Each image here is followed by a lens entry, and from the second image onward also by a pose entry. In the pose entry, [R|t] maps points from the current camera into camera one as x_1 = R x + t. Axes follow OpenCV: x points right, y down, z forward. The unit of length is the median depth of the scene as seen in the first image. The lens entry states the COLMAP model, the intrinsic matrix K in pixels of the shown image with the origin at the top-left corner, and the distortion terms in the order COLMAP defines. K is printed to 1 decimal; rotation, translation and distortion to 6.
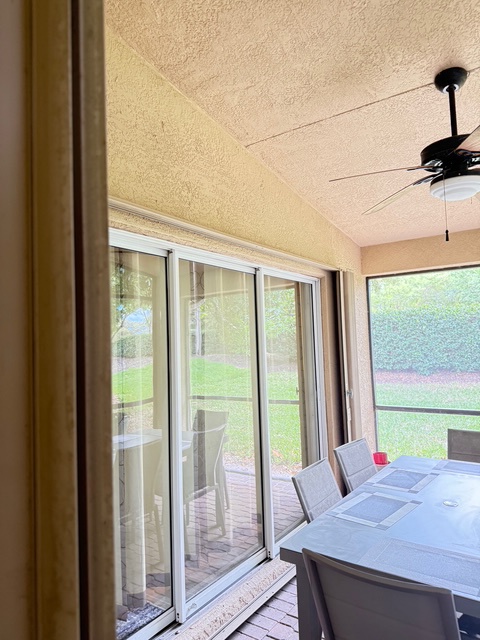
lens RADIAL K [[448.6, 0, 235.2], [0, 448.6, 321.6], [0, 0, 1]] dist [0.075772, -0.100831]
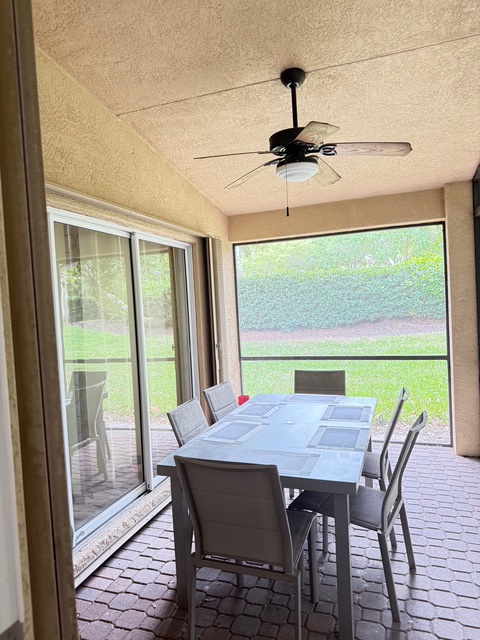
lens RADIAL K [[448.6, 0, 235.2], [0, 448.6, 321.6], [0, 0, 1]] dist [0.075772, -0.100831]
pose [[0.963147, -0.029429, 0.267361, -0.007898], [0.008672, 0.996877, 0.078488, 0.009136], [-0.268836, -0.073277, 0.960394, -0.116282]]
